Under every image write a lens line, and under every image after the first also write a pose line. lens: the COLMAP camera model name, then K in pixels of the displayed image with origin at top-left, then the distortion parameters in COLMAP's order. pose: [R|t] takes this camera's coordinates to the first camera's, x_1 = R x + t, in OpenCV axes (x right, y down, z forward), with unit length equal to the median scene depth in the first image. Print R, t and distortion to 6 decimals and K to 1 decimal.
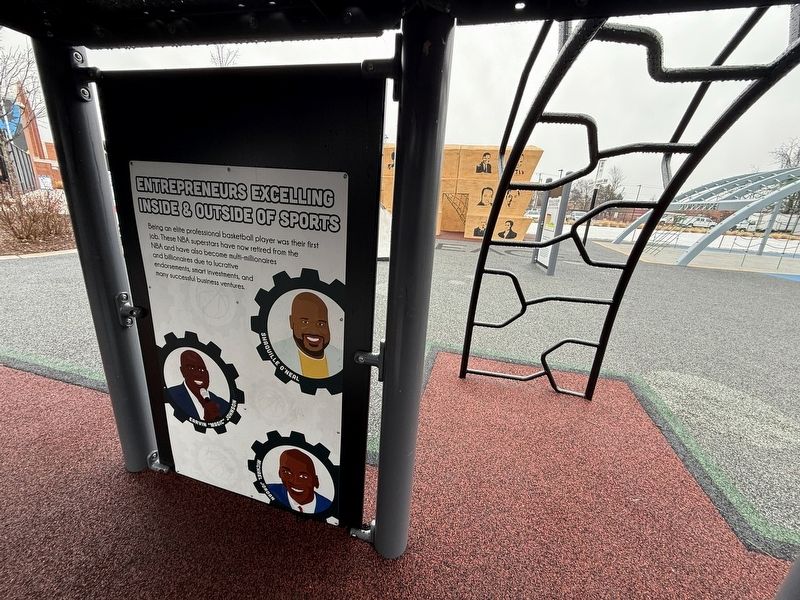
lens RADIAL K [[318.1, 0, 400.4], [0, 318.1, 299.3], [0, 0, 1]] dist [-0.002374, 0.000799]
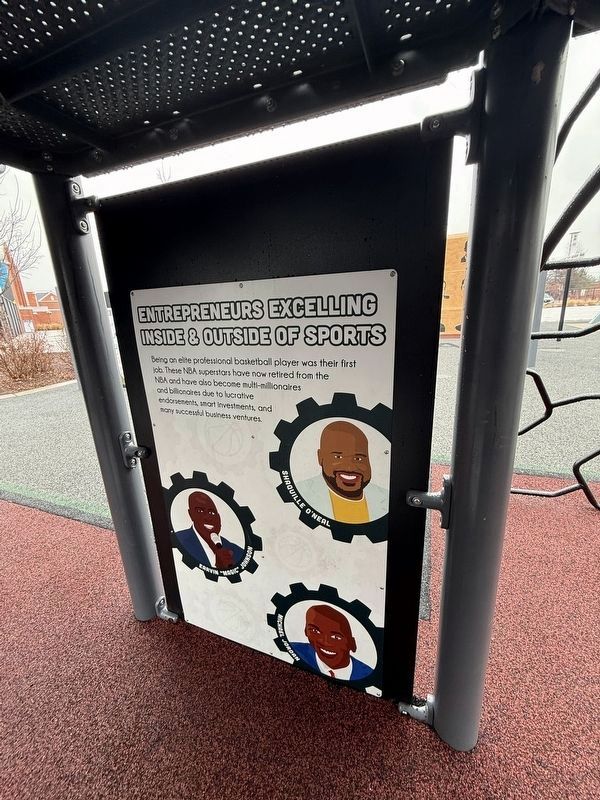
lens RADIAL K [[318.1, 0, 303.1], [0, 318.1, 397.3], [0, 0, 1]] dist [-0.002374, 0.000799]
pose [[0.987723, -0.080469, -0.133897, -0.237471], [0.077030, 0.996557, -0.030682, -0.057544], [0.135905, 0.019991, 0.990520, 0.149872]]
